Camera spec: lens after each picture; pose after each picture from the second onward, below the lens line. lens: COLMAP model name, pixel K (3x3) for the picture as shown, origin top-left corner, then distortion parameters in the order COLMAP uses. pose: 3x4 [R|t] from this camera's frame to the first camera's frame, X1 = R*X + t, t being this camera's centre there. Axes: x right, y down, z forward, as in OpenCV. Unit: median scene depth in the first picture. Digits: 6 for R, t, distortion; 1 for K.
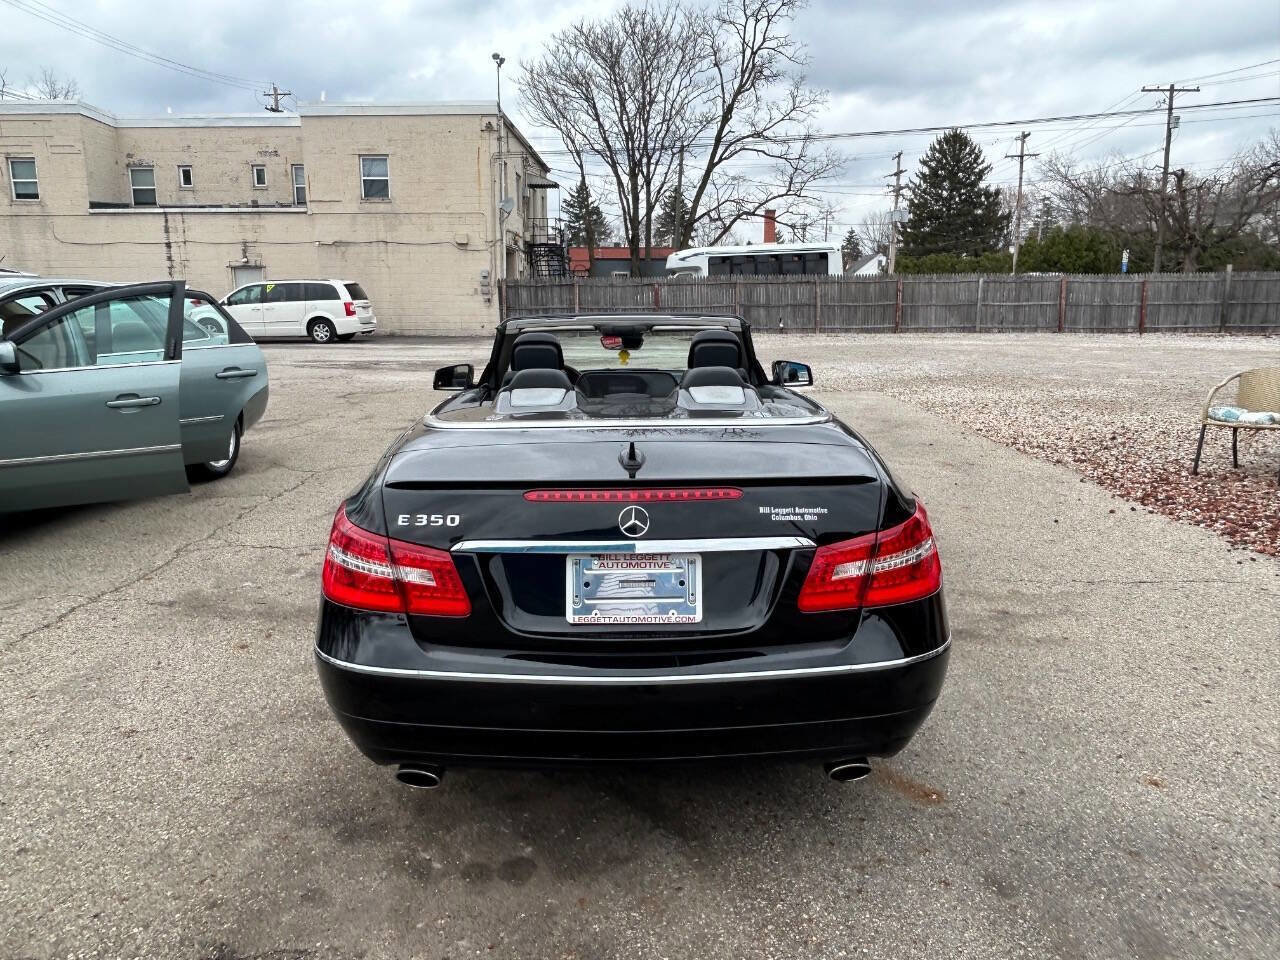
lens RADIAL K [[873.5, 0, 631.4], [0, 873.5, 477.2], [0, 0, 1]] dist [-0.002476, -0.004307]
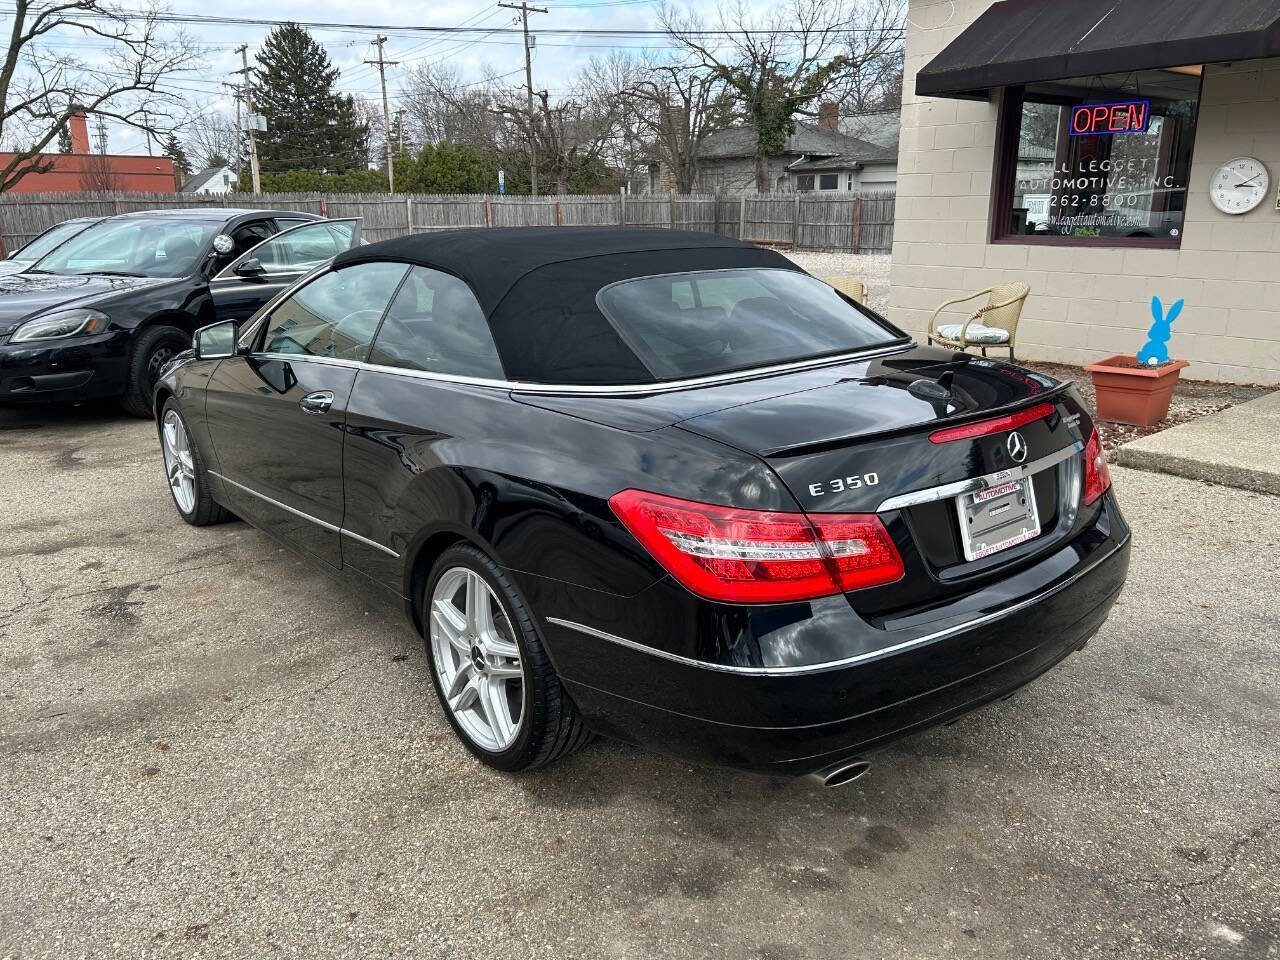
lens RADIAL K [[973.8, 0, 638.7], [0, 973.8, 486.7], [0, 0, 1]] dist [0.041500, -0.045176]
pose [[0.786043, -0.169829, 0.594386, -0.053892], [0.132317, 0.985460, 0.106585, -0.004429], [-0.603845, -0.005133, 0.797085, 0.018822]]
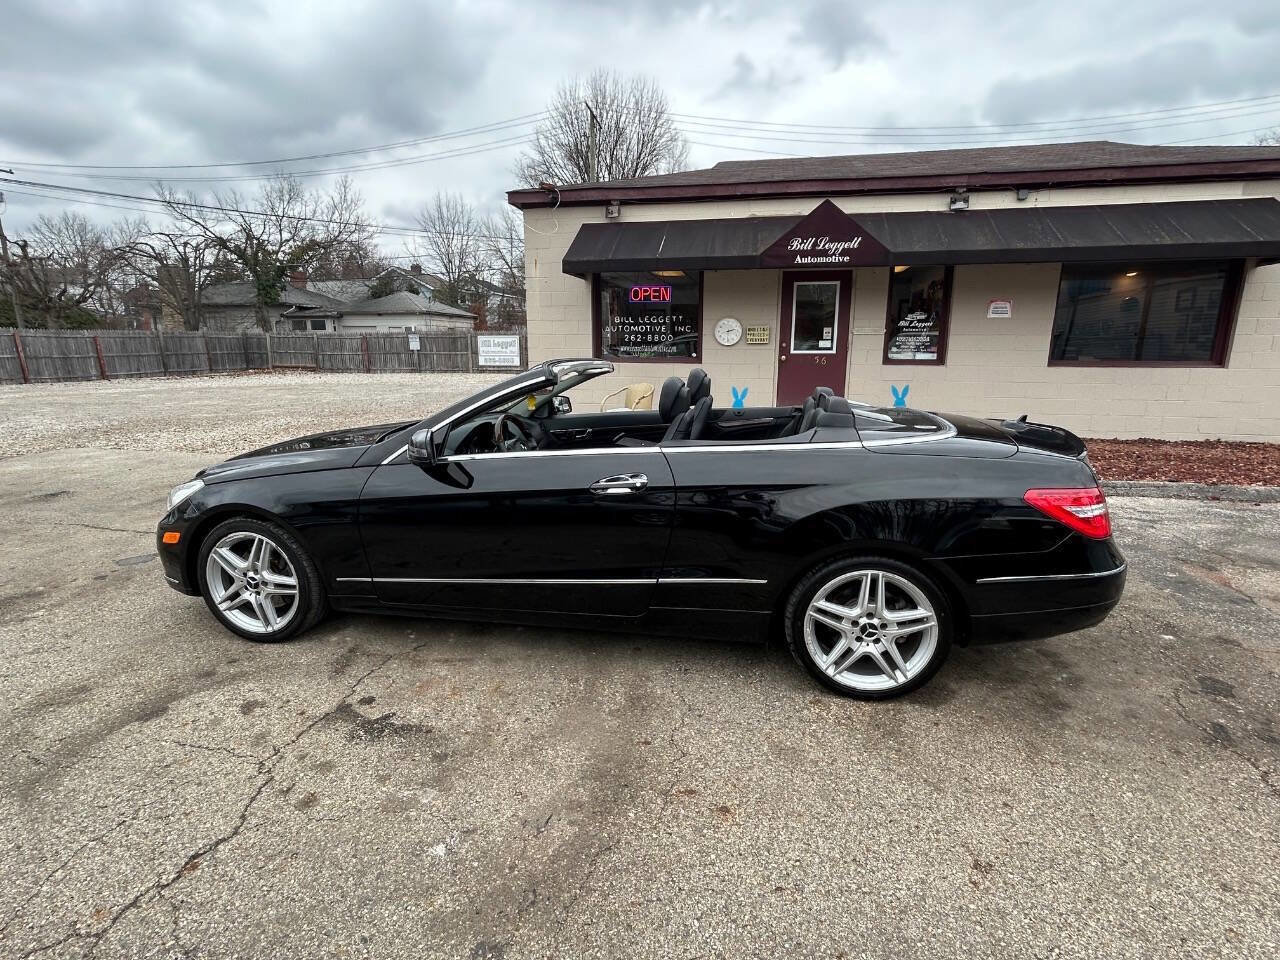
lens RADIAL K [[627.1, 0, 636.2], [0, 627.1, 477.5], [0, 0, 1]] dist [-0.011660, 0.007454]
pose [[0.198083, -0.201753, 0.959197, -0.088875], [0.203756, 0.965686, 0.161041, -0.017839], [-0.958774, 0.163542, 0.232394, 0.087239]]
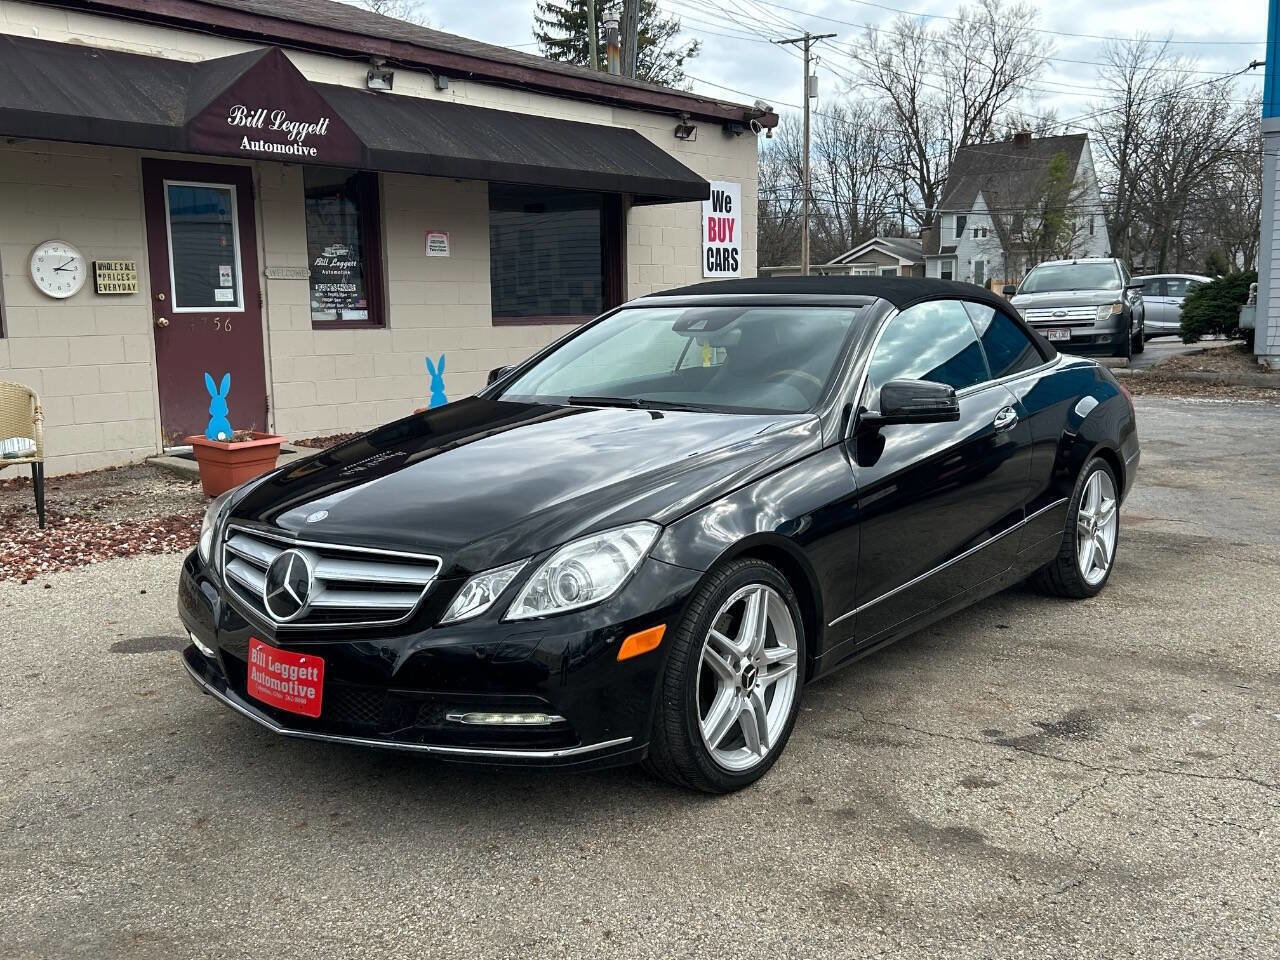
lens RADIAL K [[1311.4, 0, 640.0], [0, 1311.4, 480.0], [0, 0, 1]] dist [0.027773, -0.002141]
pose [[-0.785310, -0.068693, 0.615280, -0.076080], [0.144224, 0.946184, 0.289716, -0.044144], [-0.602069, 0.316255, -0.733141, 0.224894]]
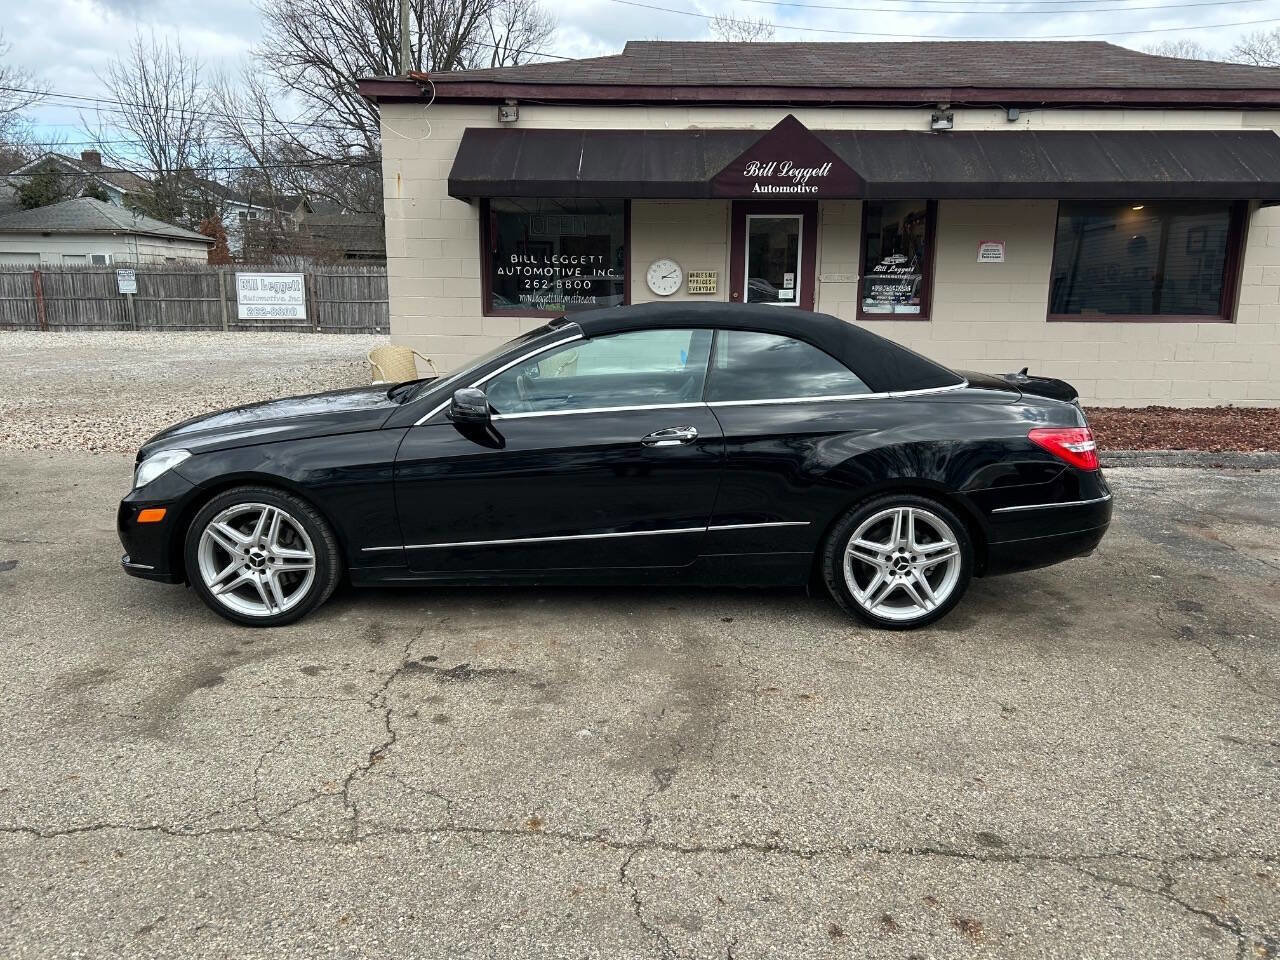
lens RADIAL K [[973.8, 0, 638.7], [0, 973.8, 486.7], [0, 0, 1]] dist [0.041500, -0.045176]
pose [[0.015406, -0.197305, 0.980221, -0.133882], [0.201117, 0.960913, 0.190258, -0.022845], [-0.979446, 0.194208, 0.054485, 0.103712]]
